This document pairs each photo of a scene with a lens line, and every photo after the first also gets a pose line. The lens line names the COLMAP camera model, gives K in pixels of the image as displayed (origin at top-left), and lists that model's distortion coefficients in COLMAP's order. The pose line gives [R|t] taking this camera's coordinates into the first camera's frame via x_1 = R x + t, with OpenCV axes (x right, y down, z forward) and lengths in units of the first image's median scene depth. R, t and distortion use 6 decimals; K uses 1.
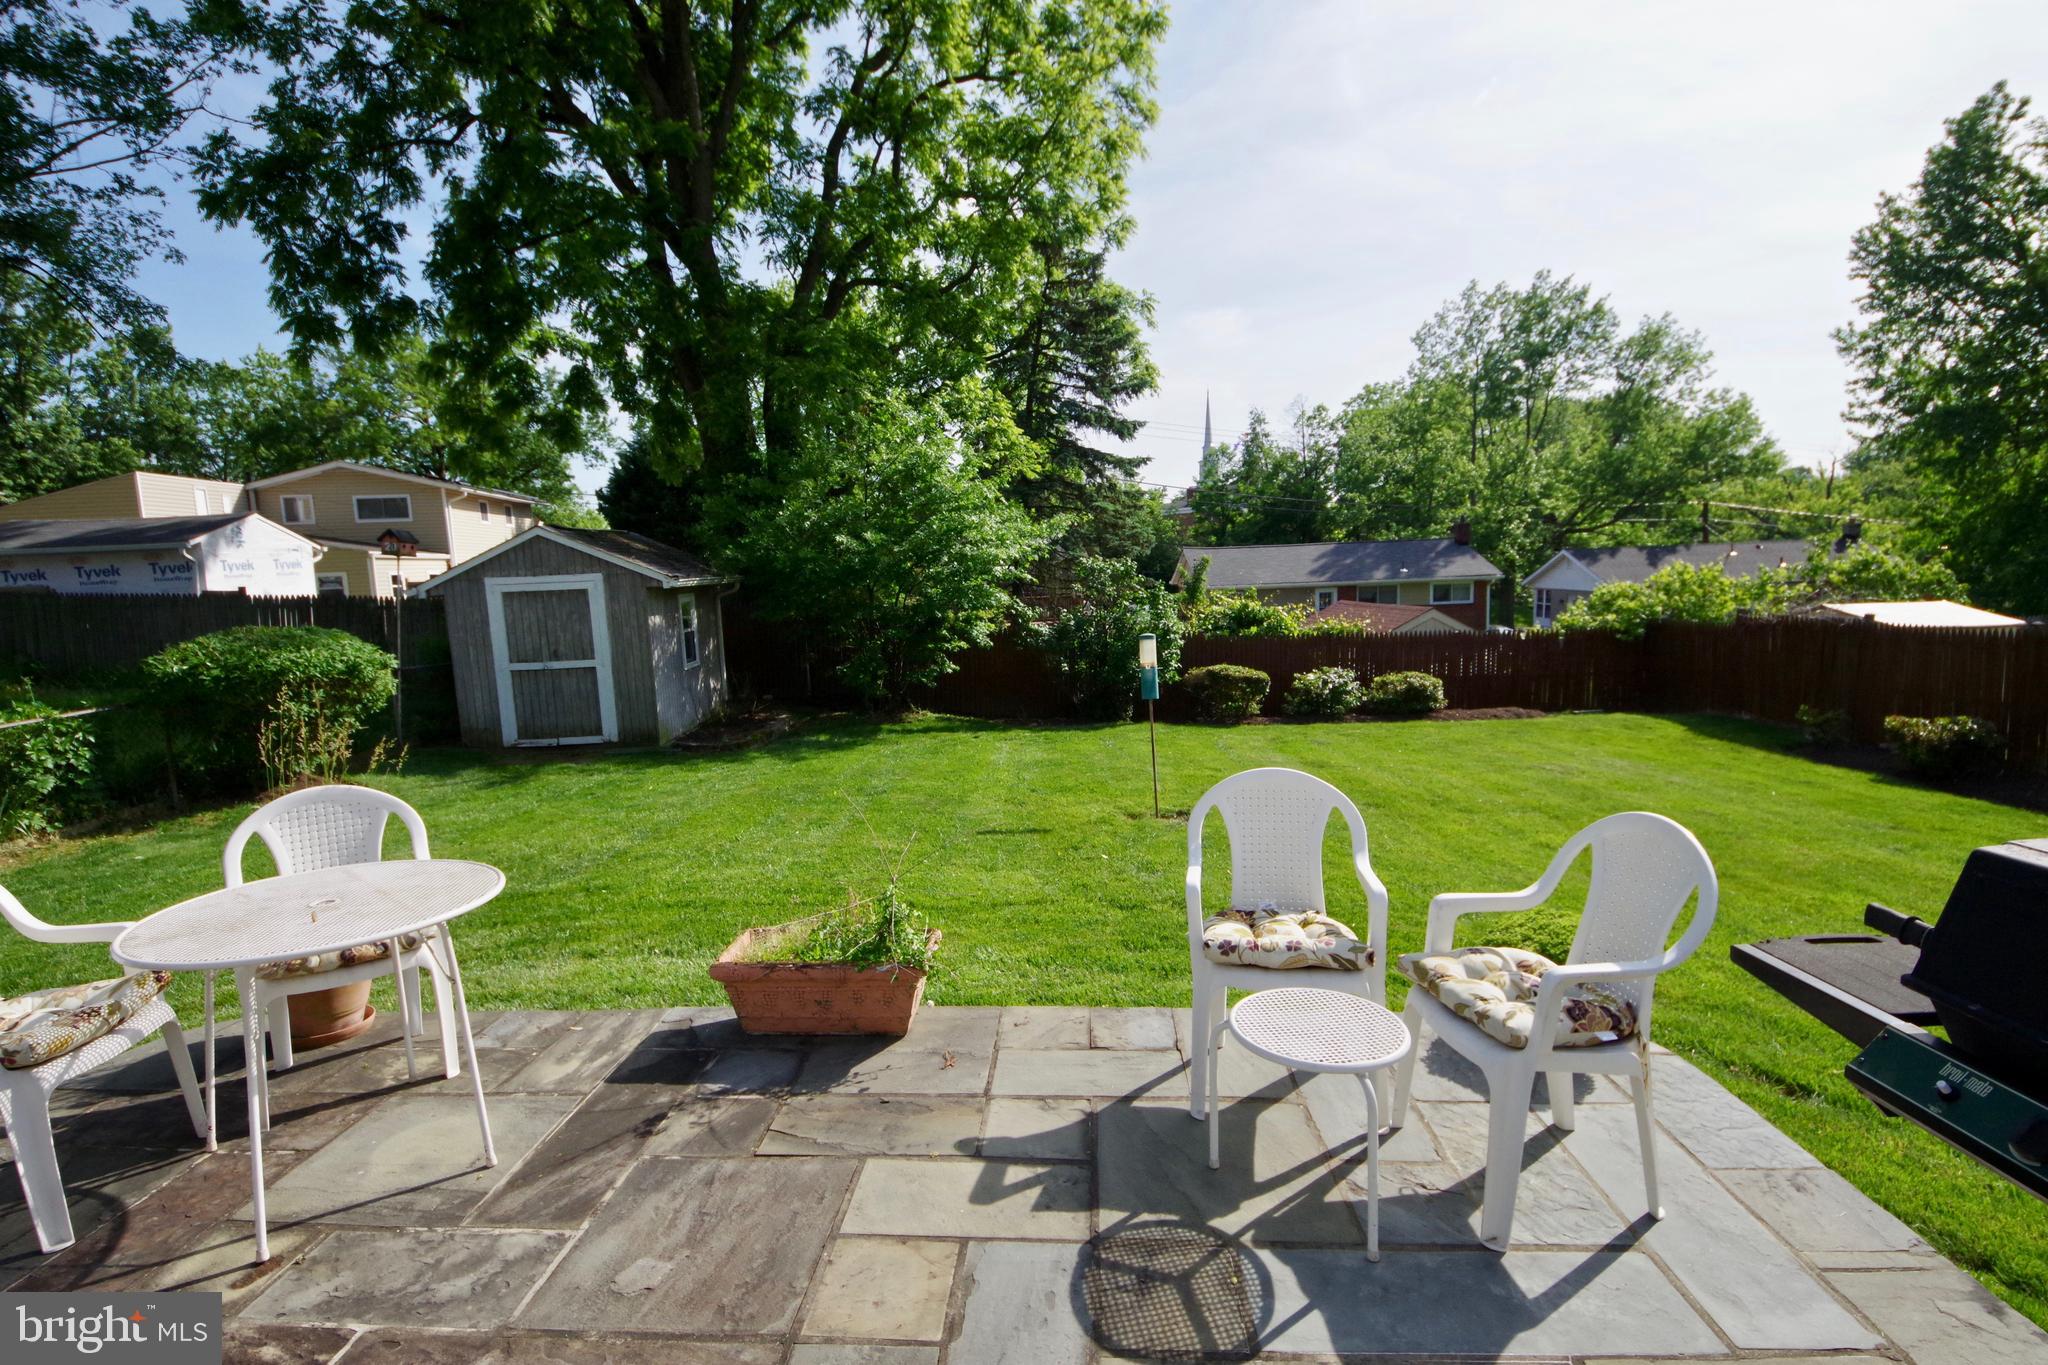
lens RADIAL K [[950.8, 0, 1048.1], [0, 950.8, 680.4], [0, 0, 1]] dist [0.021130, -0.020814]
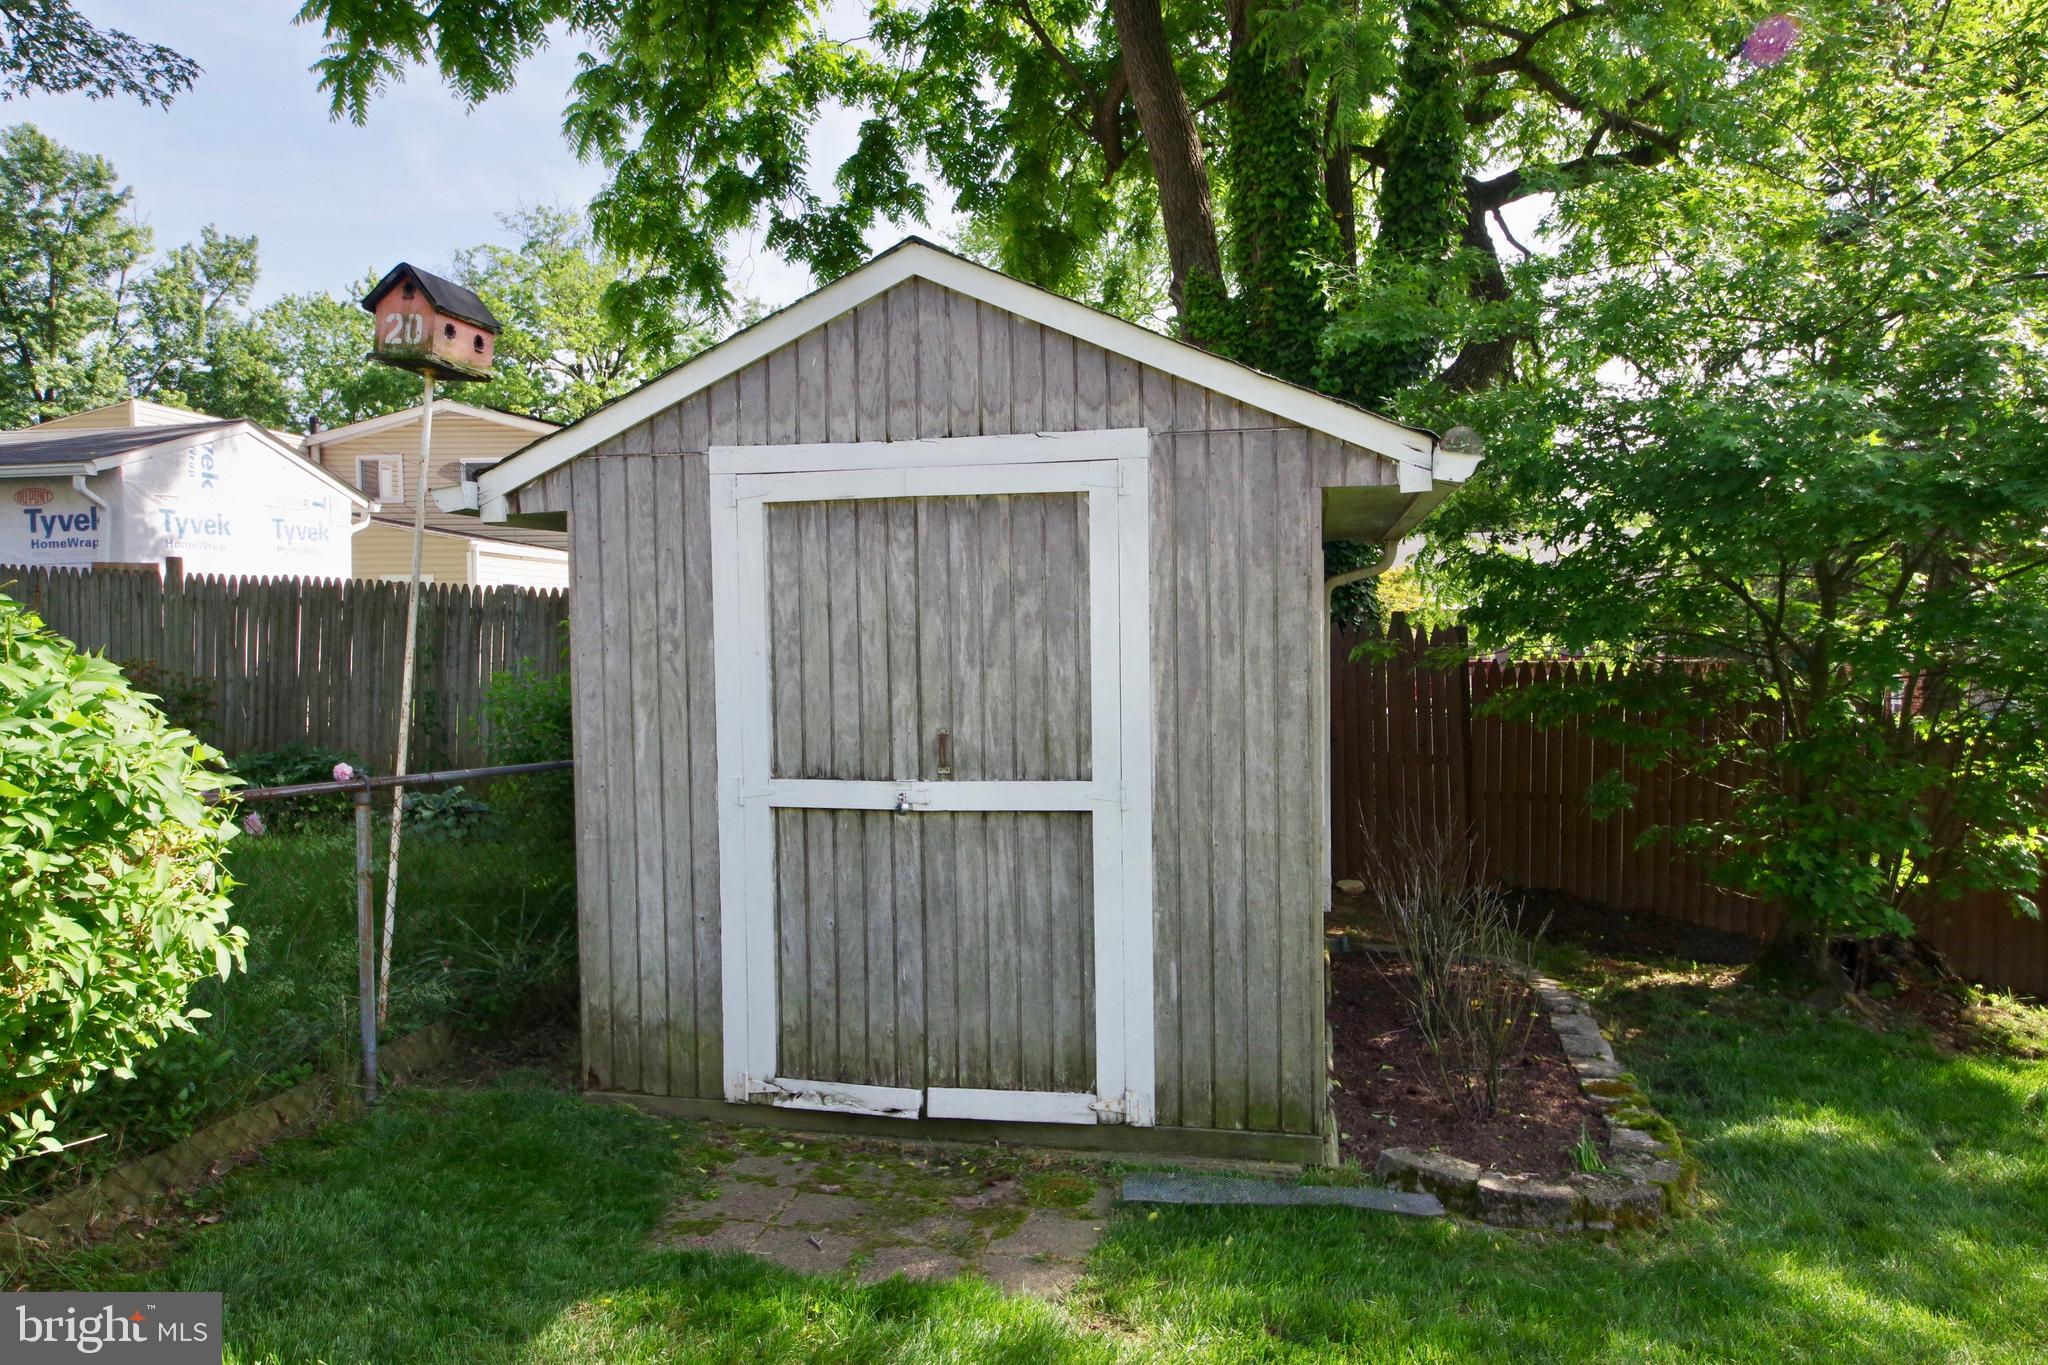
lens RADIAL K [[1409.5, 0, 1023.4], [0, 1409.5, 706.6], [0, 0, 1]] dist [0.044108, -0.001283]
pose [[0.964980, 0.042422, -0.258870, -0.266160], [-0.059228, 0.996589, -0.057467, -0.012849], [0.255549, 0.070787, 0.964201, 0.431570]]
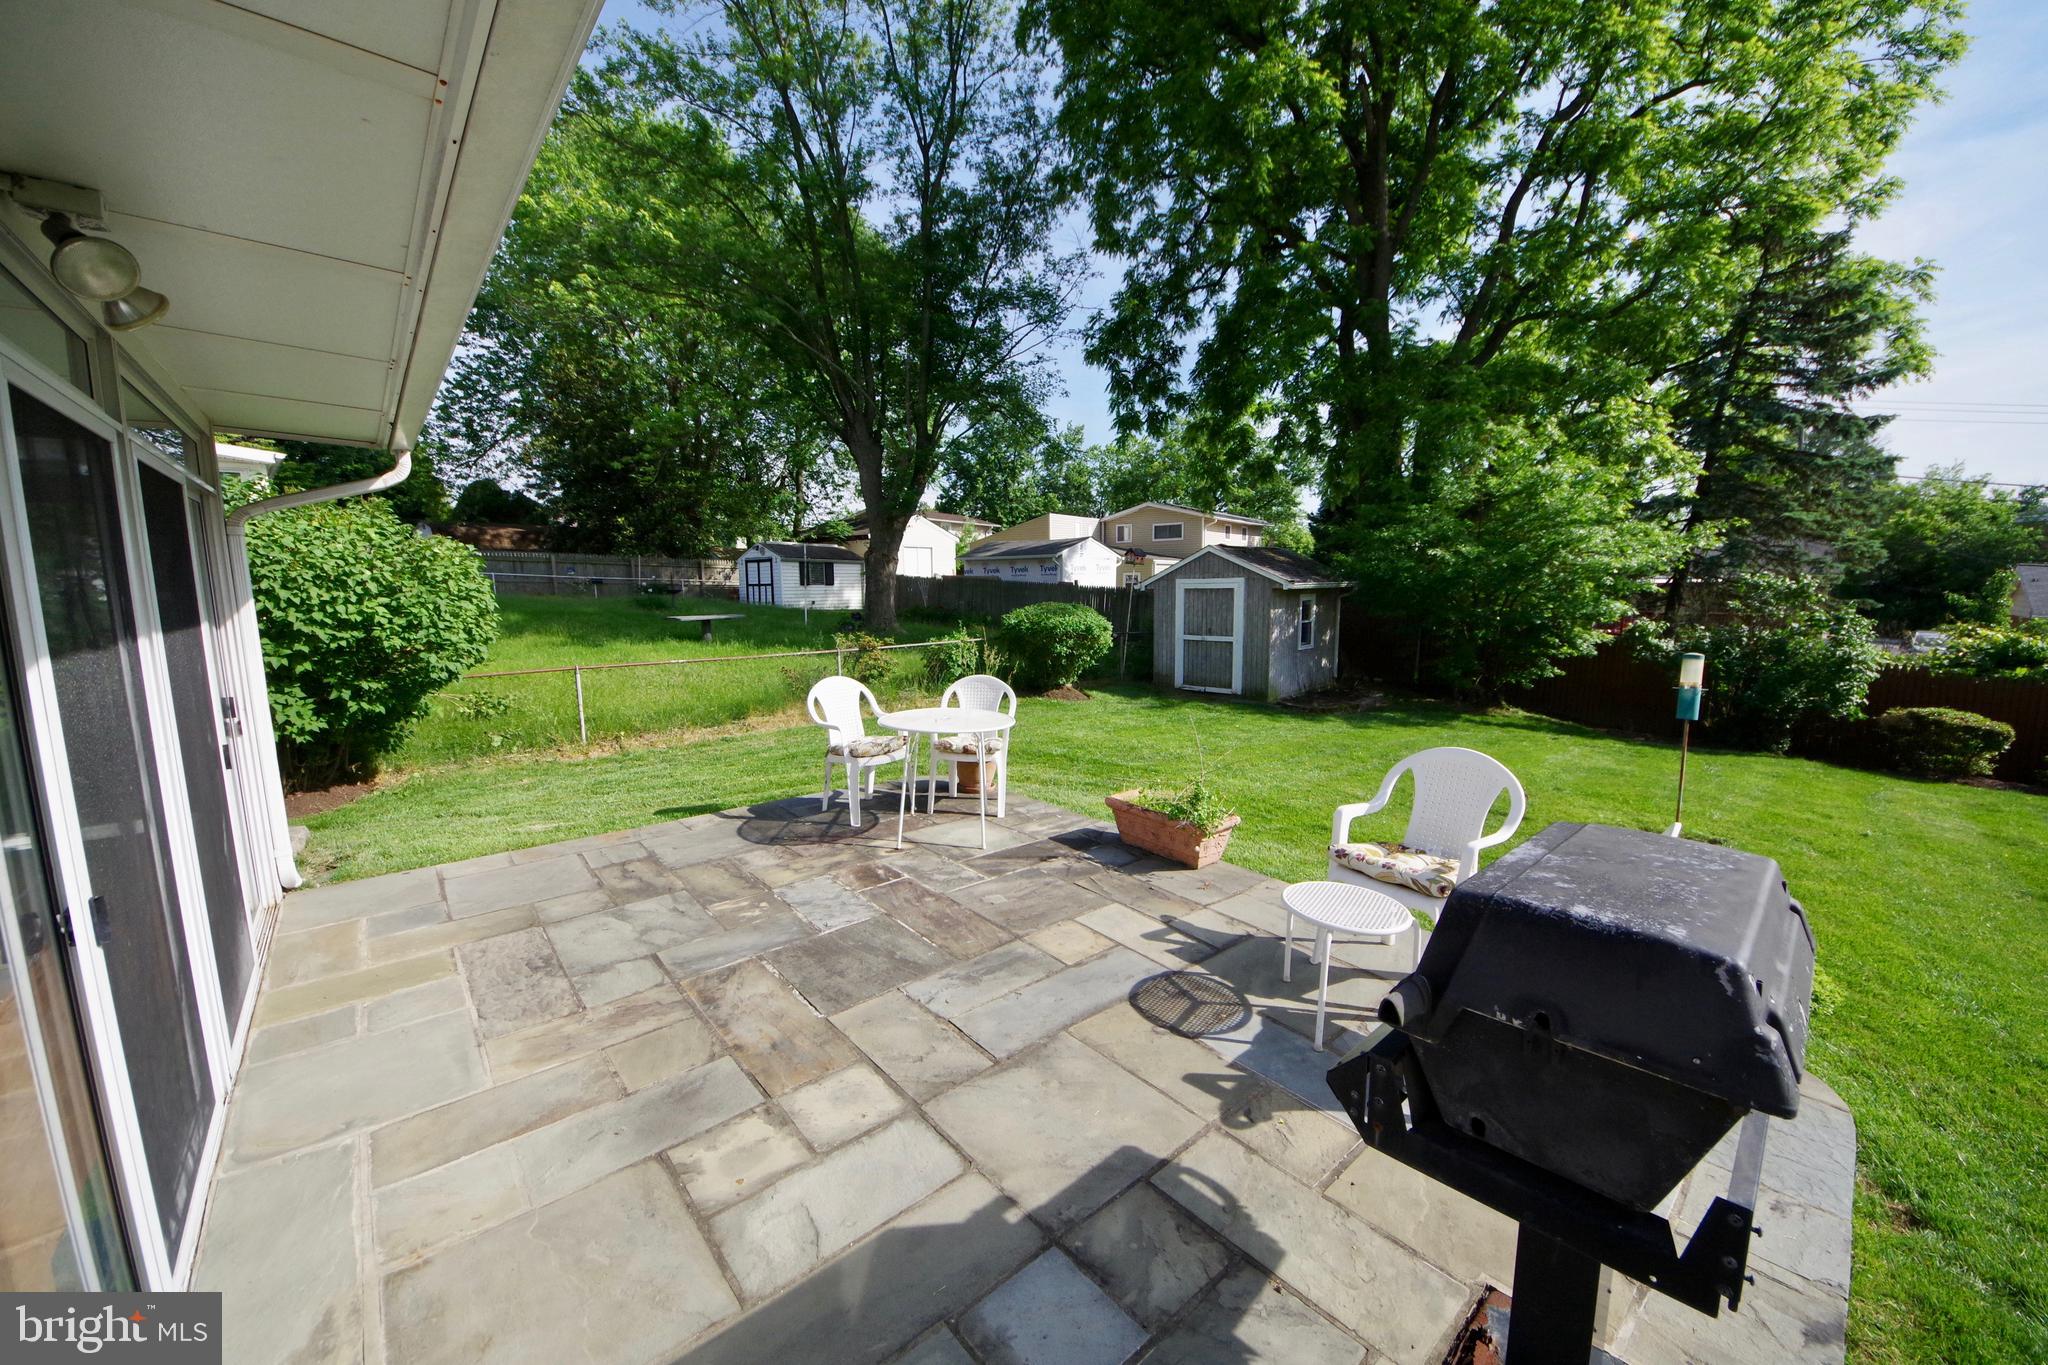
lens RADIAL K [[758.0, 0, 1024.0], [0, 758.0, 682.5], [0, 0, 1]] dist [0.012909, -0.012599]
pose [[0.687124, 0.124716, -0.715756, 0.096016], [-0.105764, 0.991833, 0.071288, -0.000785], [0.718801, 0.026718, 0.694703, -0.021697]]
